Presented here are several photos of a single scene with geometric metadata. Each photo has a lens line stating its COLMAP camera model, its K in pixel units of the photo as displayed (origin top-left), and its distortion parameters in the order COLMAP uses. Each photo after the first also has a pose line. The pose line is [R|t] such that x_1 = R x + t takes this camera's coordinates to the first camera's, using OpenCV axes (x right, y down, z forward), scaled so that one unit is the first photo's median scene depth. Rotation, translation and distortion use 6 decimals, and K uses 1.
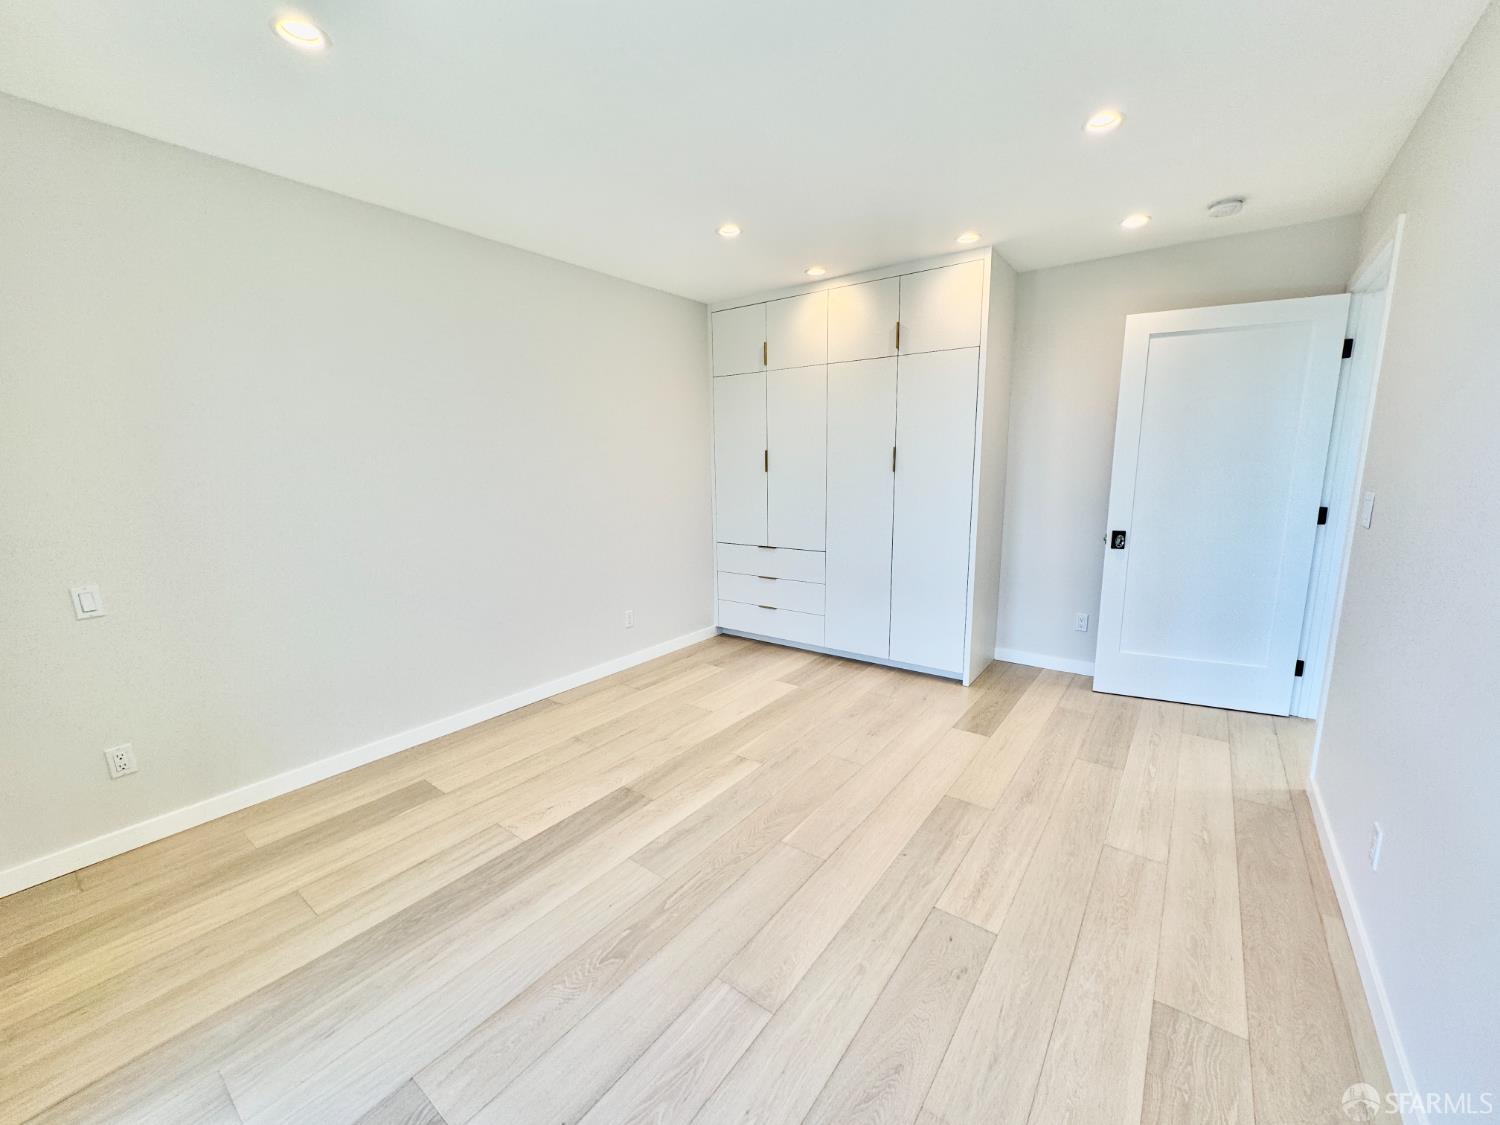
lens RADIAL K [[599.9, 0, 755.7], [0, 599.9, 563.4], [0, 0, 1]] dist [-0.001778, -0.000360]
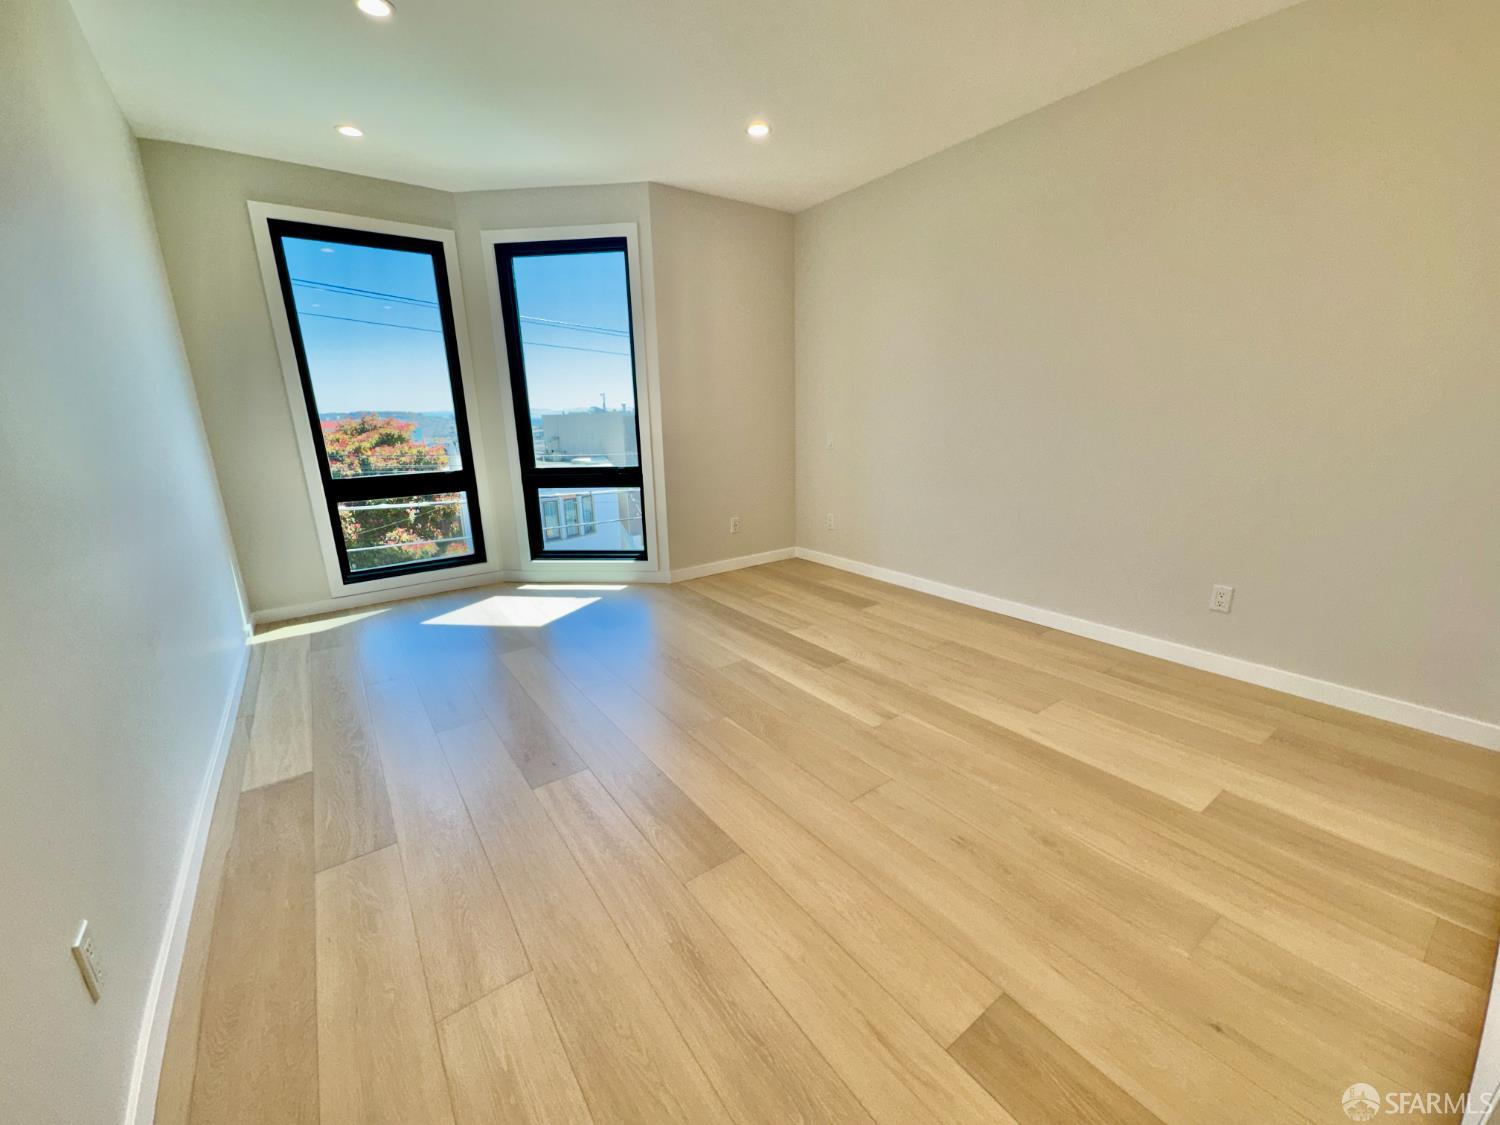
lens RADIAL K [[599.9, 0, 756.0], [0, 599.9, 564.4], [0, 0, 1]] dist [-0.001778, -0.000360]
pose [[-0.293247, 0.255206, -0.921345, 0.839906], [-0.134086, 0.943208, 0.303939, -0.115972], [0.946587, 0.212669, -0.242373, 1.104319]]
